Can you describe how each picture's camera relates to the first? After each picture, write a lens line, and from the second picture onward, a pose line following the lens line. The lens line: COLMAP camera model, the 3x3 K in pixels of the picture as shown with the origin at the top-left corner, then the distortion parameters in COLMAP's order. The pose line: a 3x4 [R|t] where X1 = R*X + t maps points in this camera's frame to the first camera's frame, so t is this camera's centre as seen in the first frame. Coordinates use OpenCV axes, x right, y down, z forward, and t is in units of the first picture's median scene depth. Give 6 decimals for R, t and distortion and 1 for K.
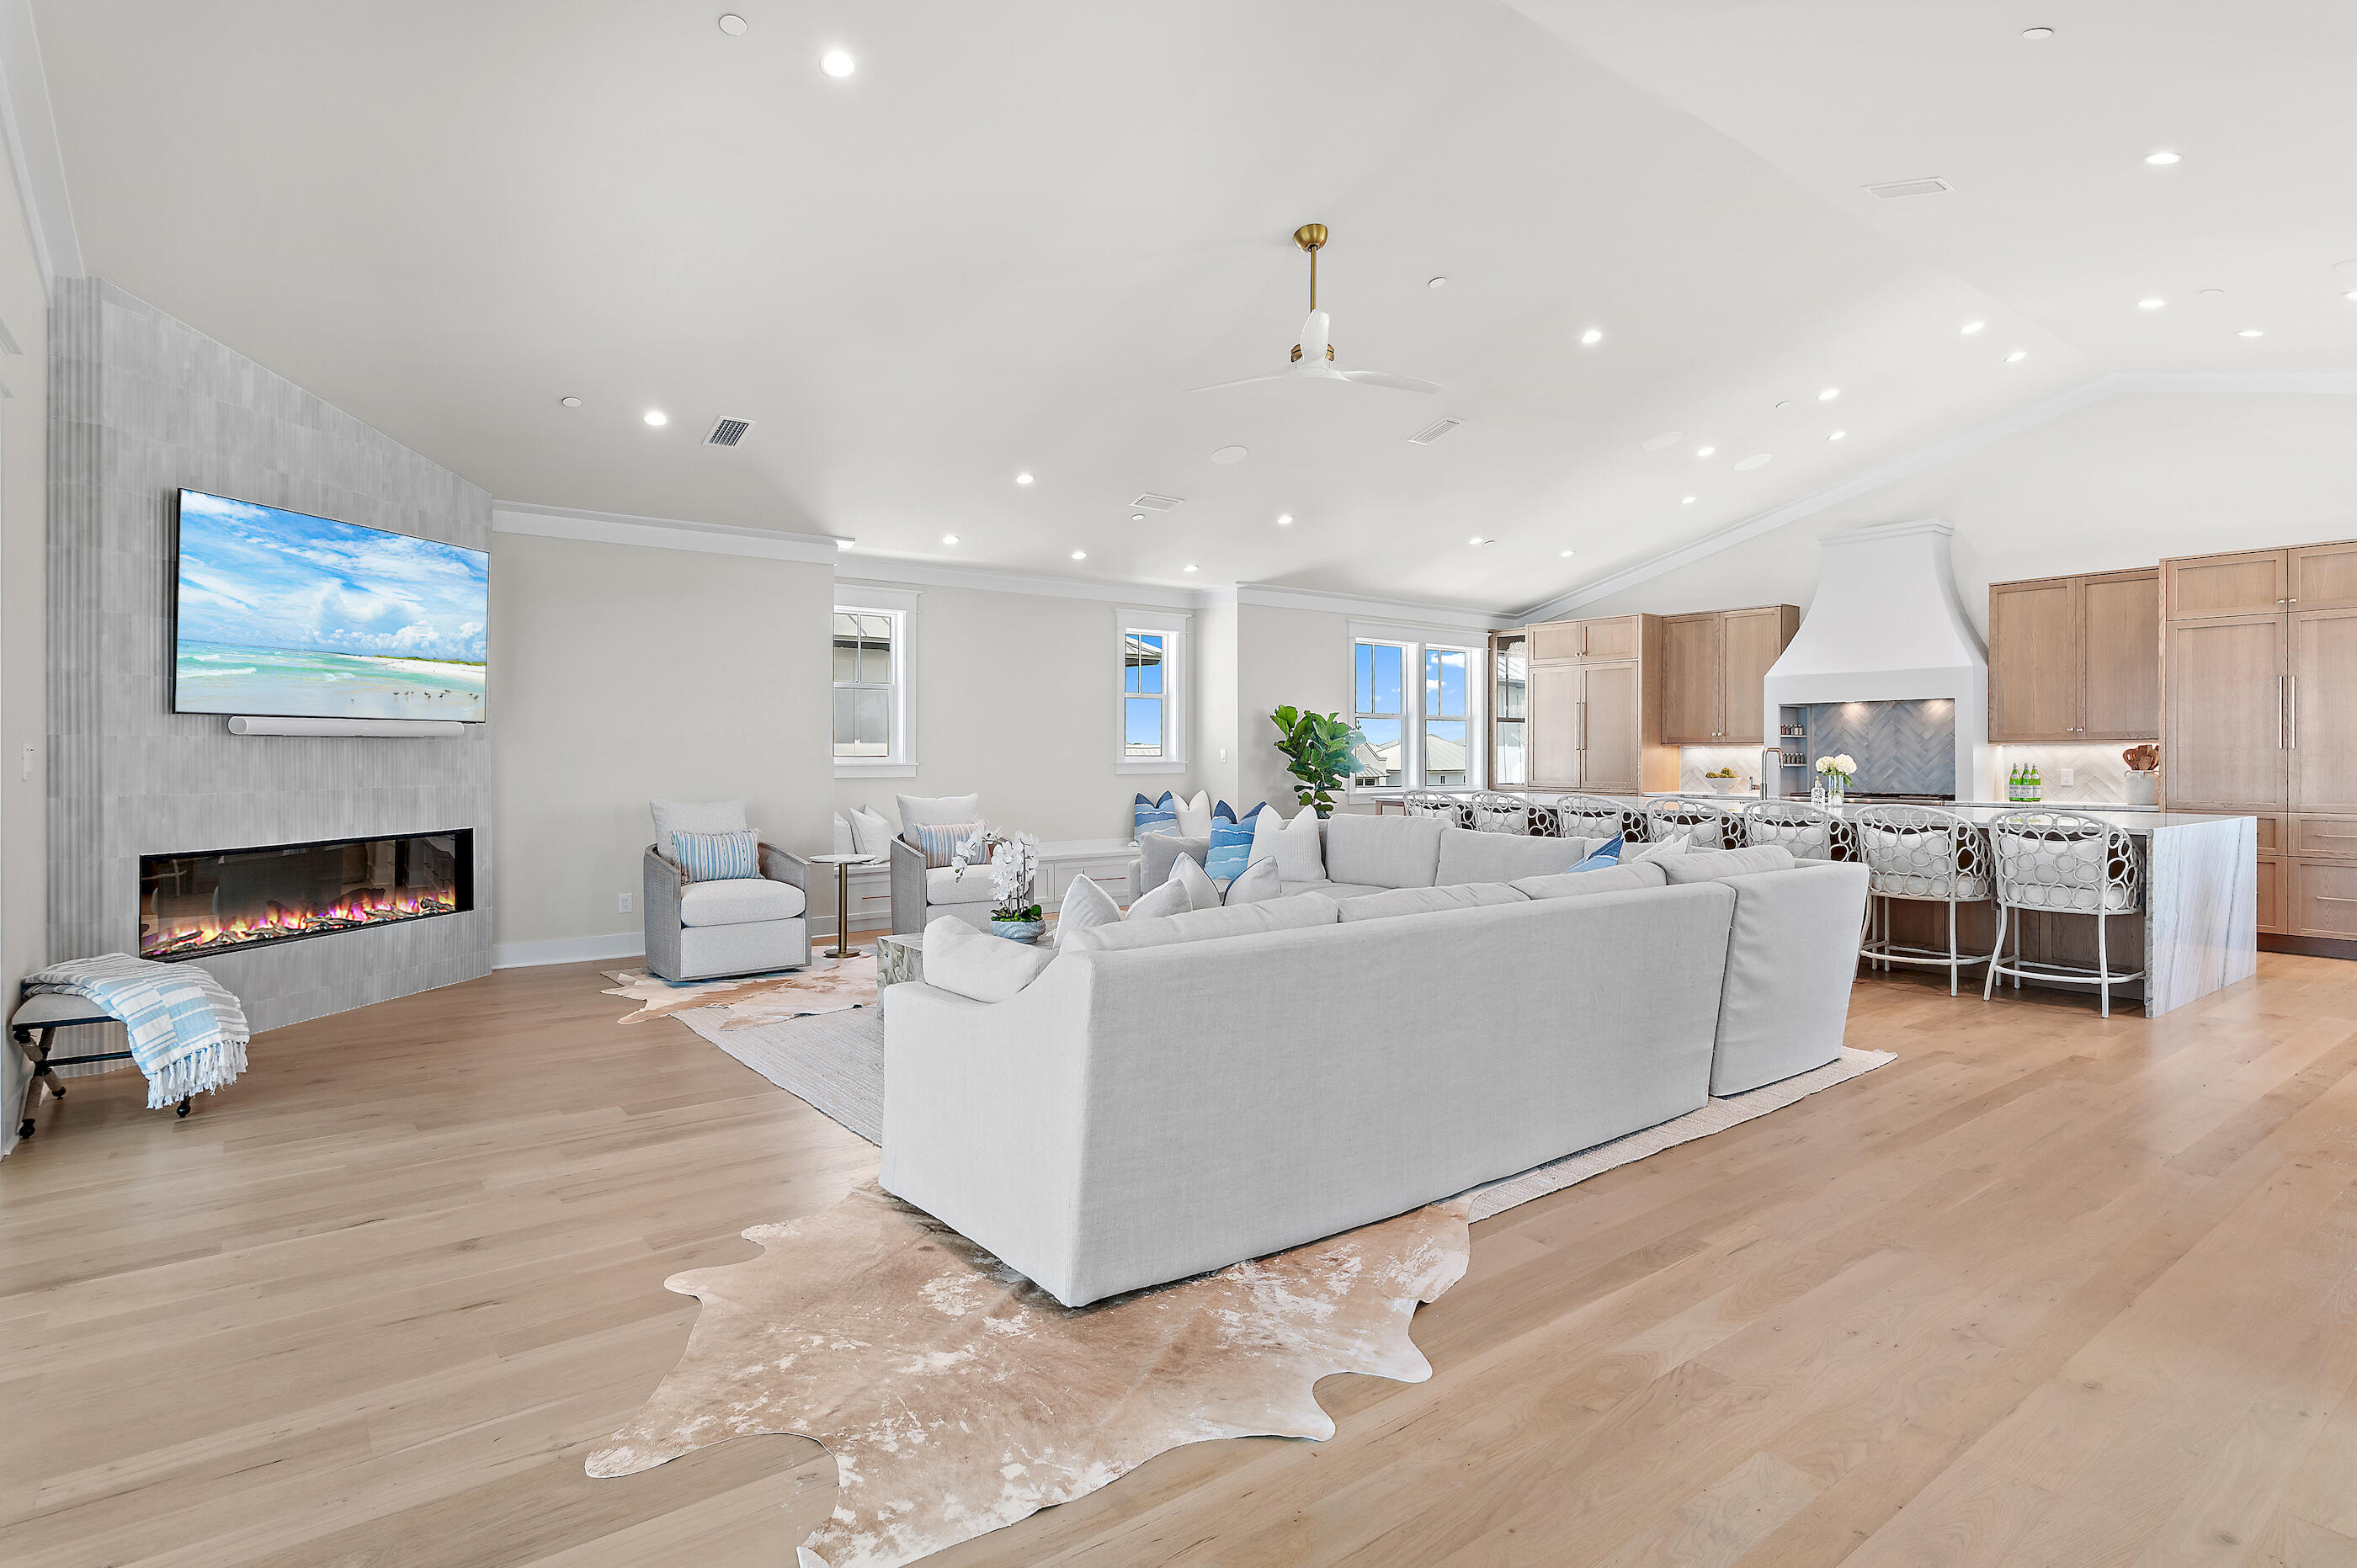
lens RADIAL K [[1164.7, 0, 1181.0], [0, 1164.7, 779.5], [0, 0, 1]] dist [0.002545, -0.000019]
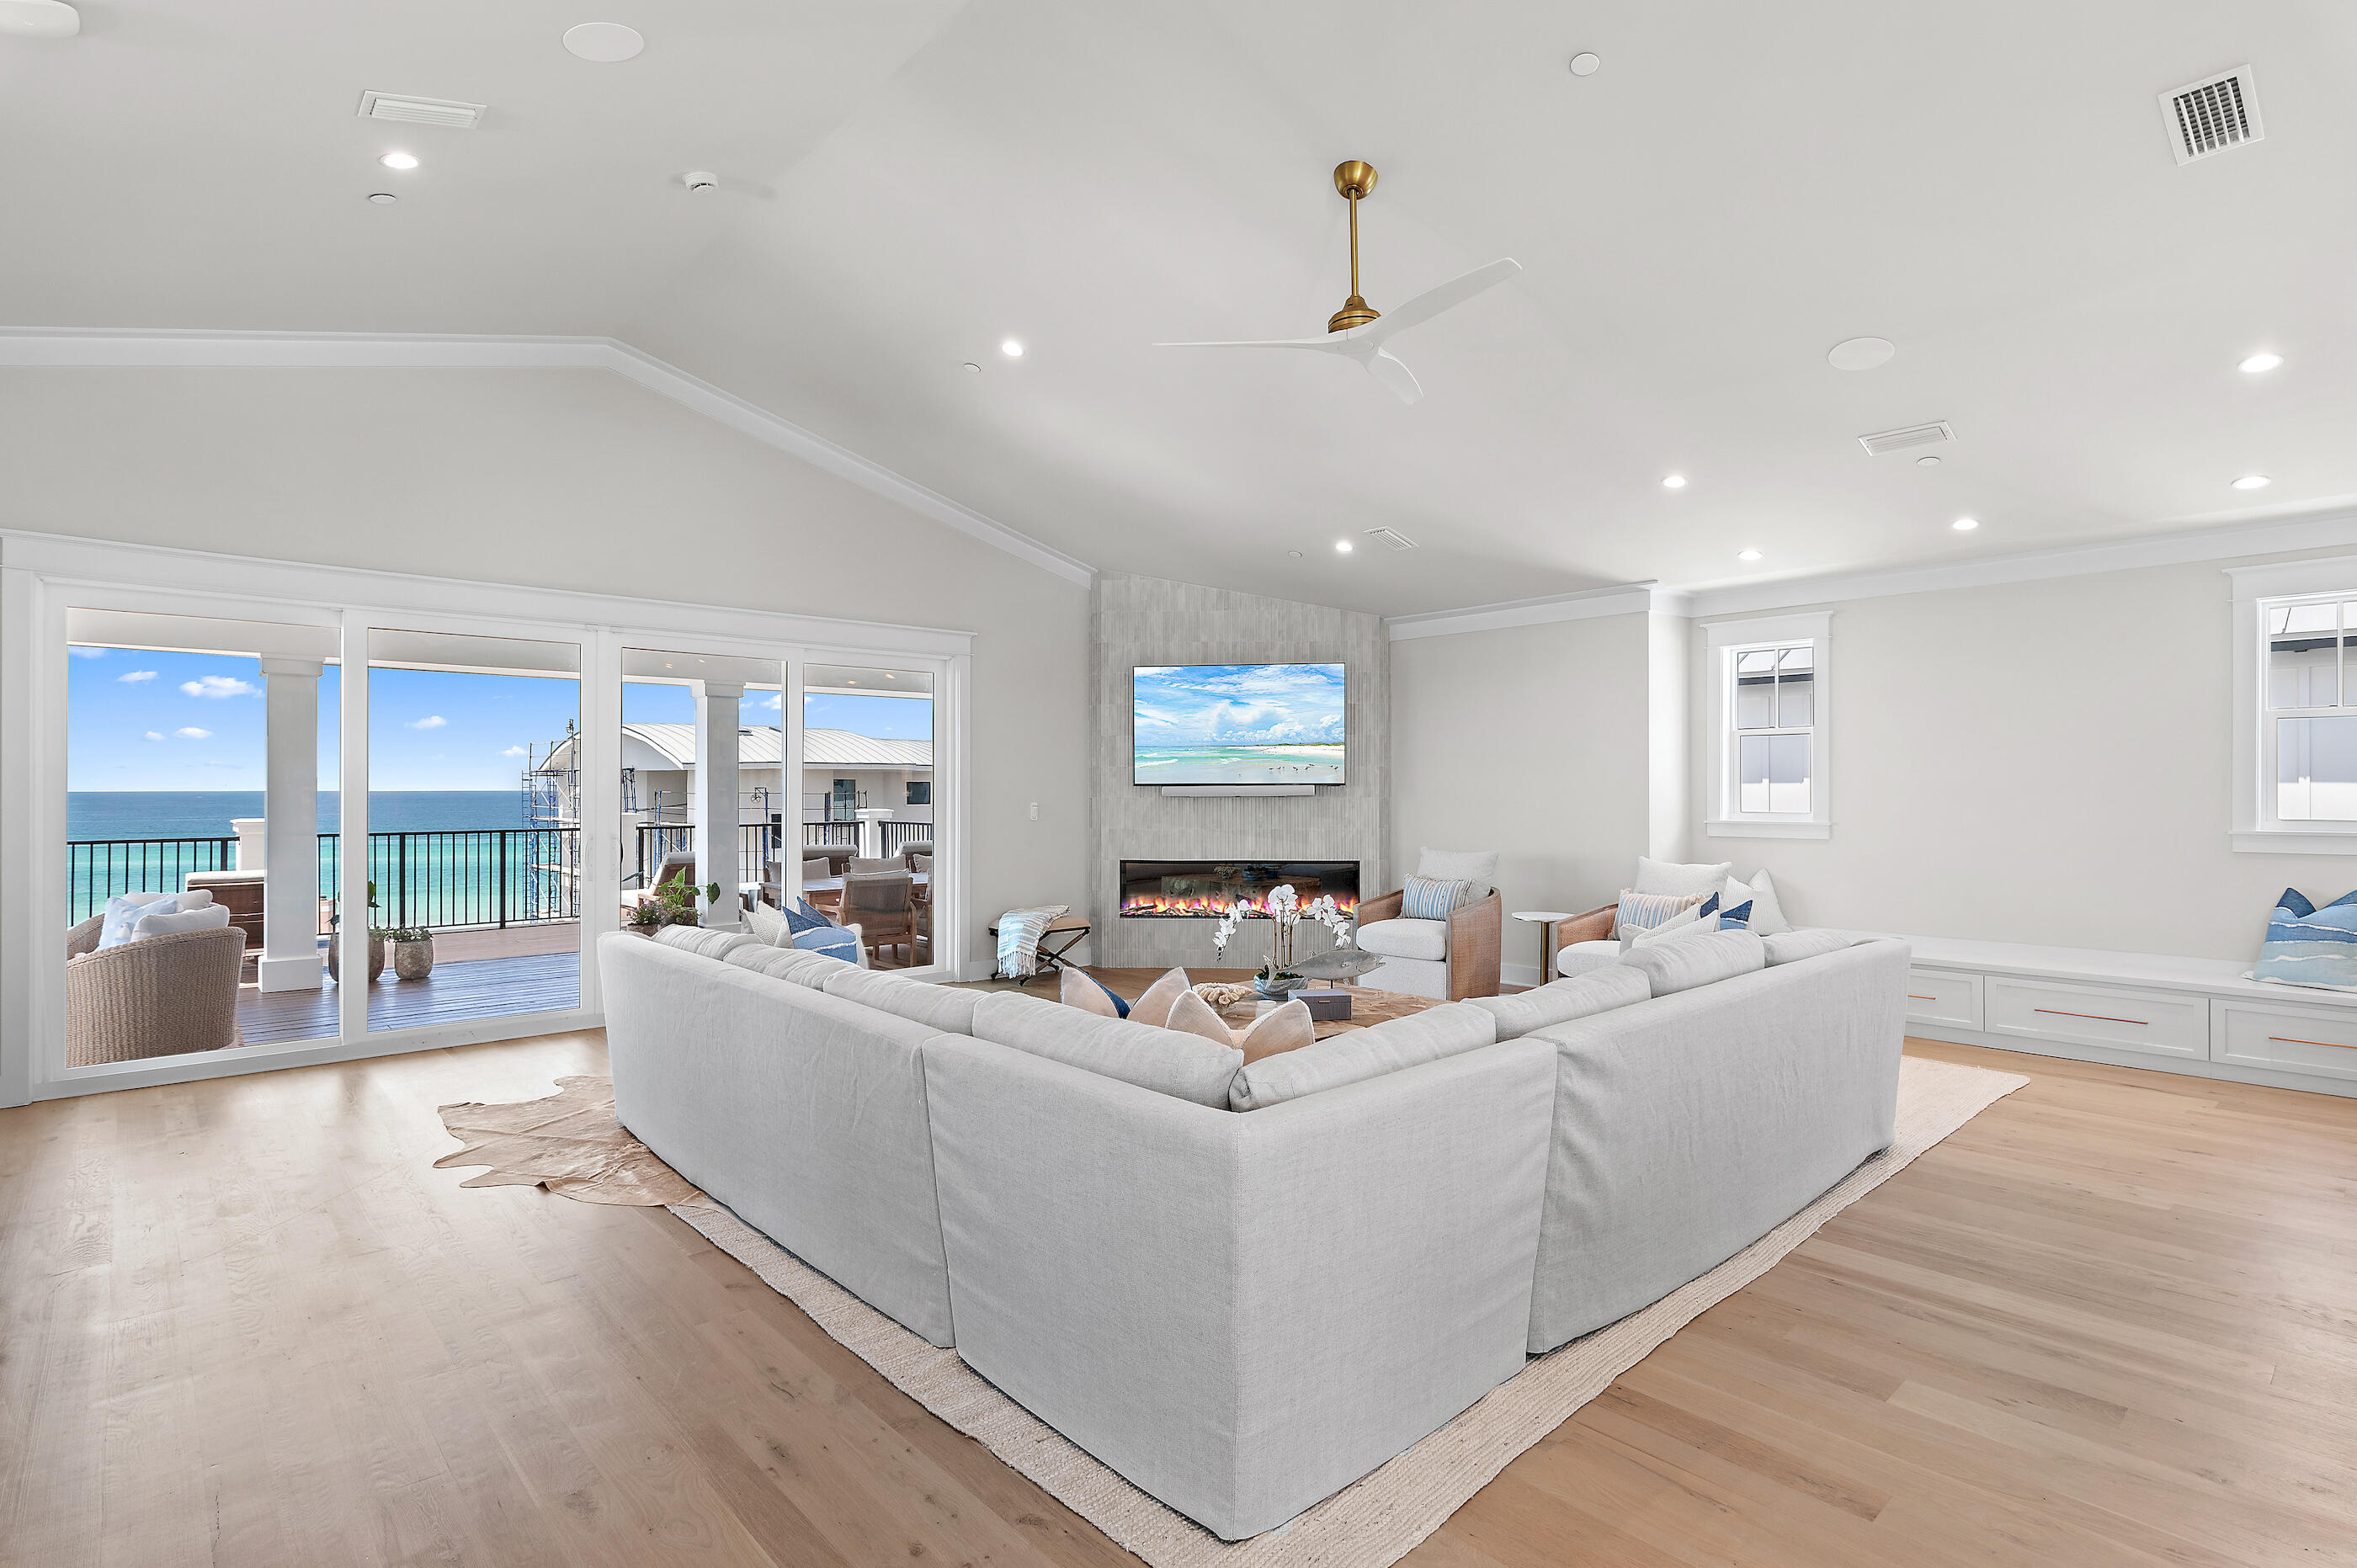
lens RADIAL K [[1148.0, 0, 1178.4], [0, 1148.0, 792.8], [0, 0, 1]] dist [0.002828, -0.000042]
pose [[0.098089, -0.003124, -0.995173, 0.873270], [-0.020846, 0.999769, -0.005193, -0.032833], [0.994959, 0.021255, 0.098001, 0.787487]]
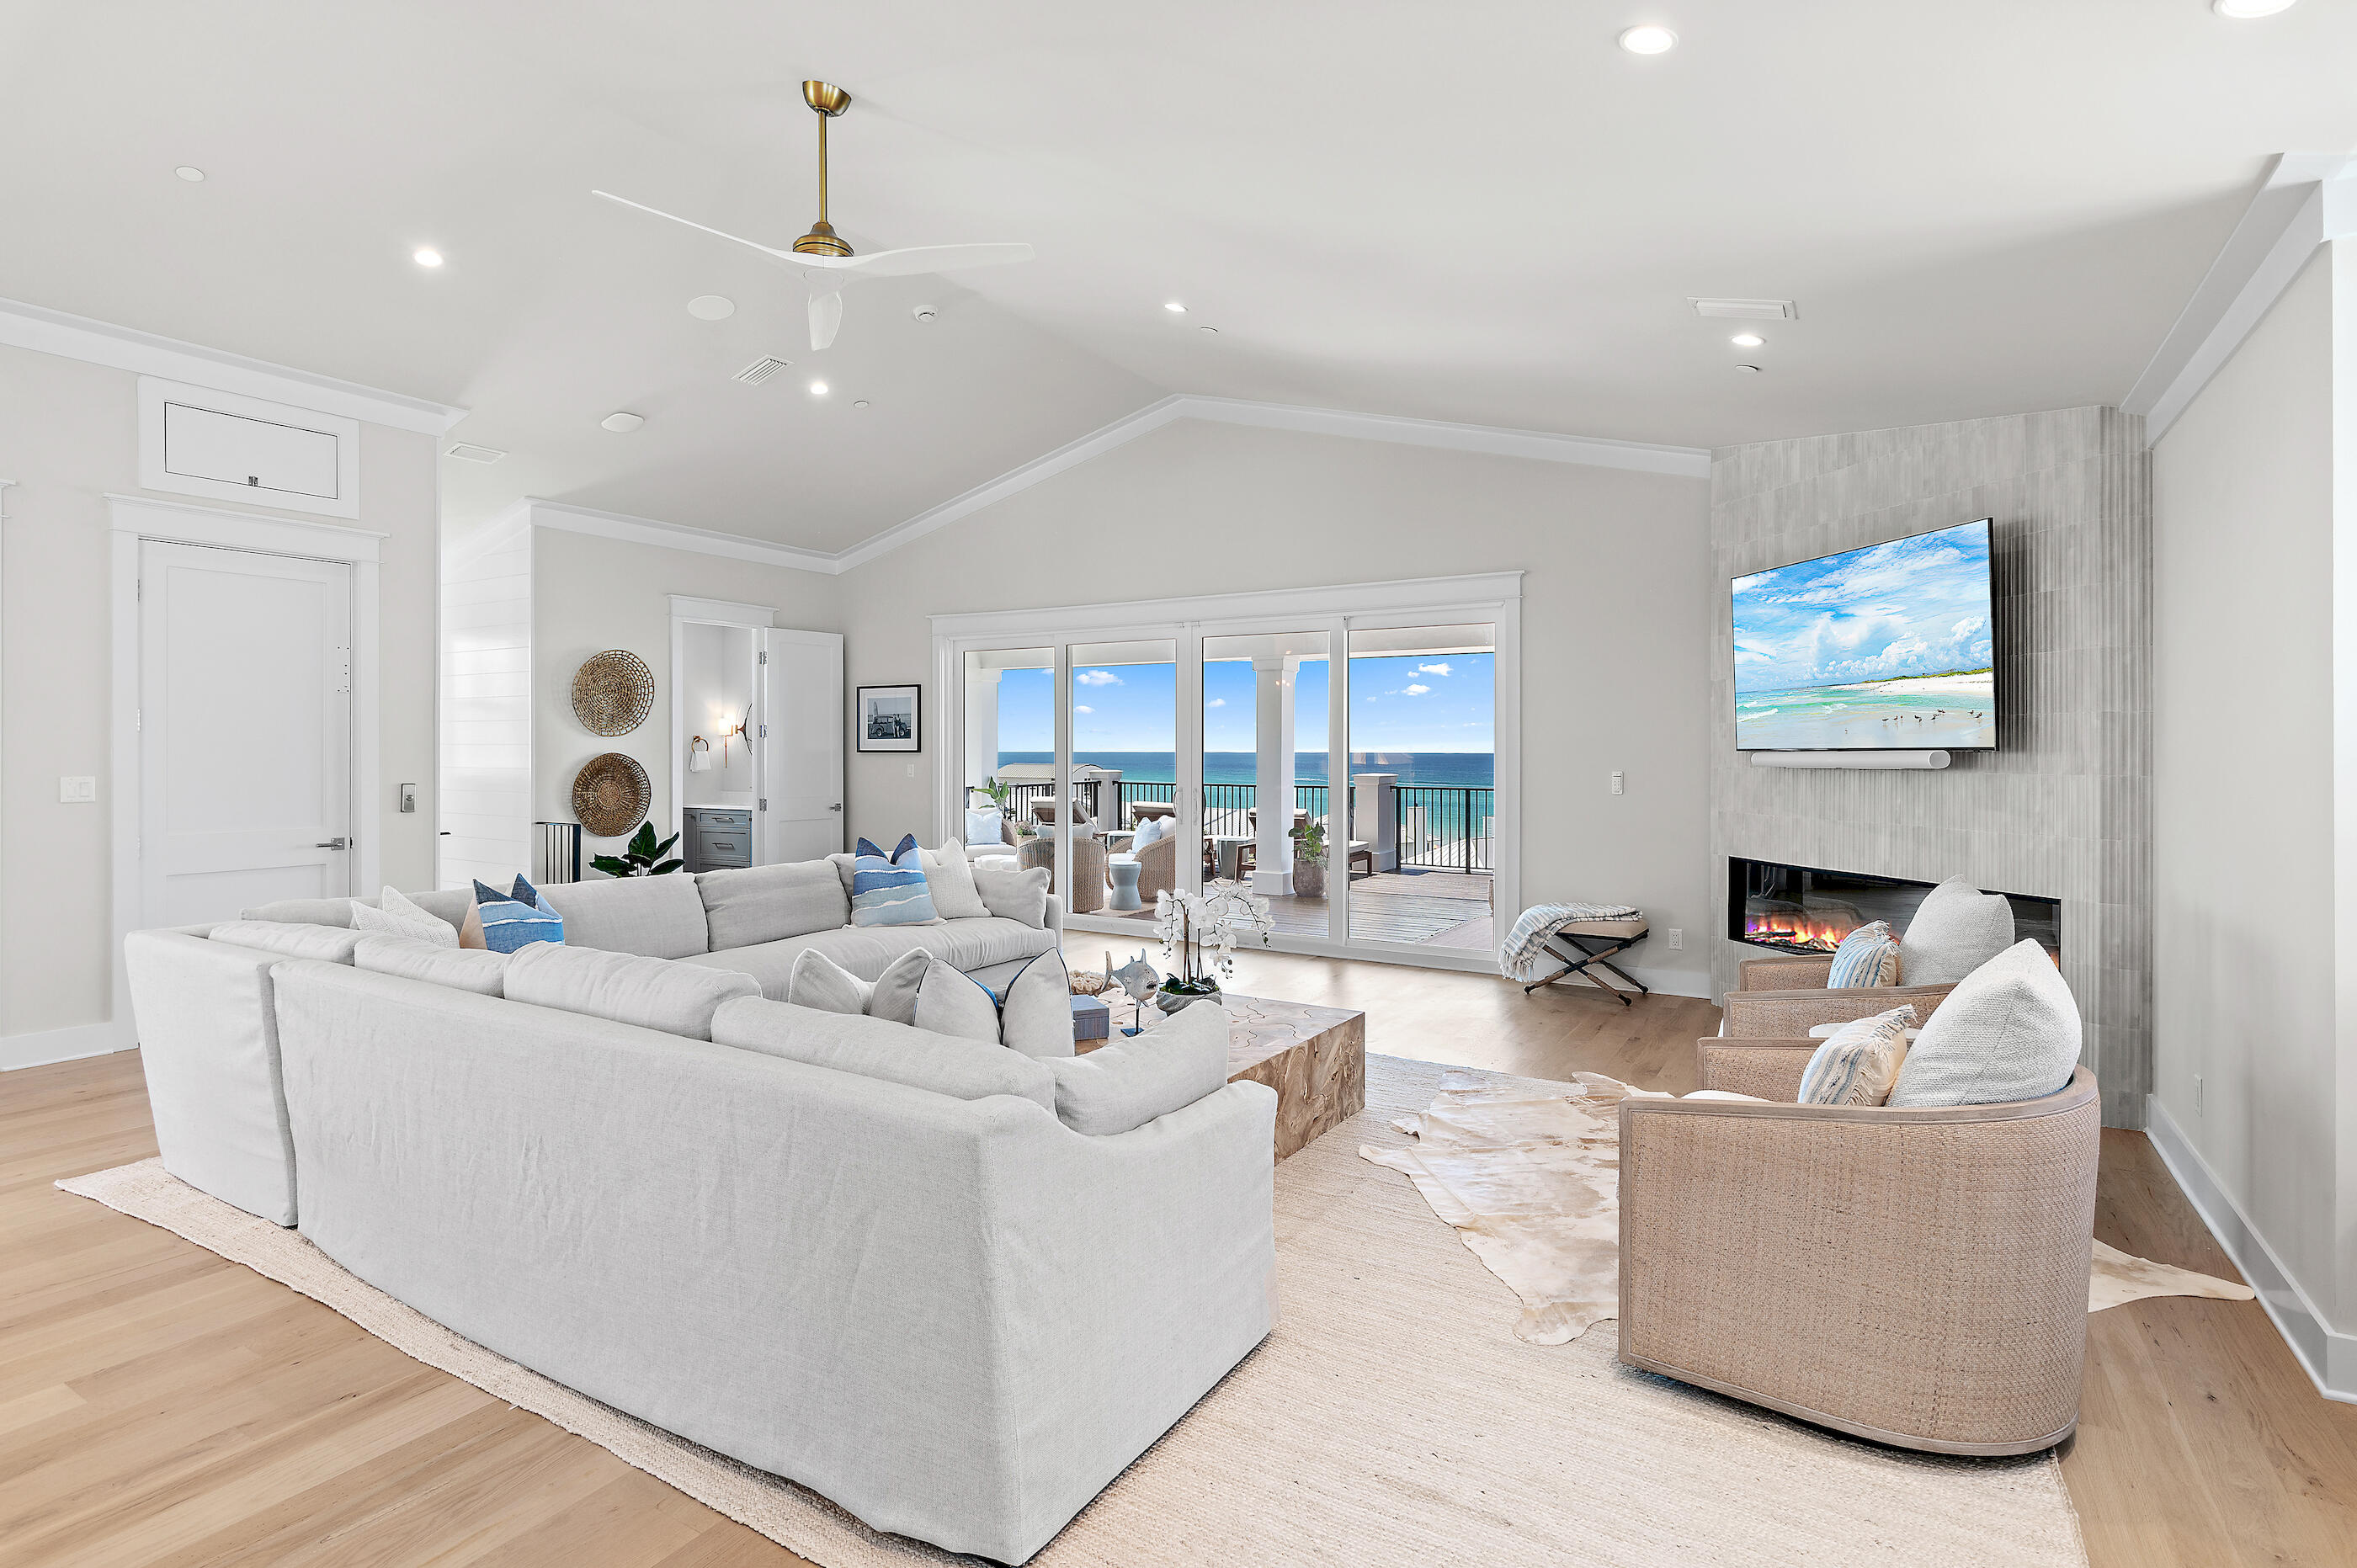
lens RADIAL K [[1163.7, 0, 1179.9], [0, 1163.7, 750.2], [0, 0, 1]] dist [0.002512, 0.000347]
pose [[-0.928564, -0.005612, -0.371130, 0.173276], [-0.013912, 0.999709, 0.019691, -0.065587], [0.370912, 0.023448, -0.928372, 1.751295]]
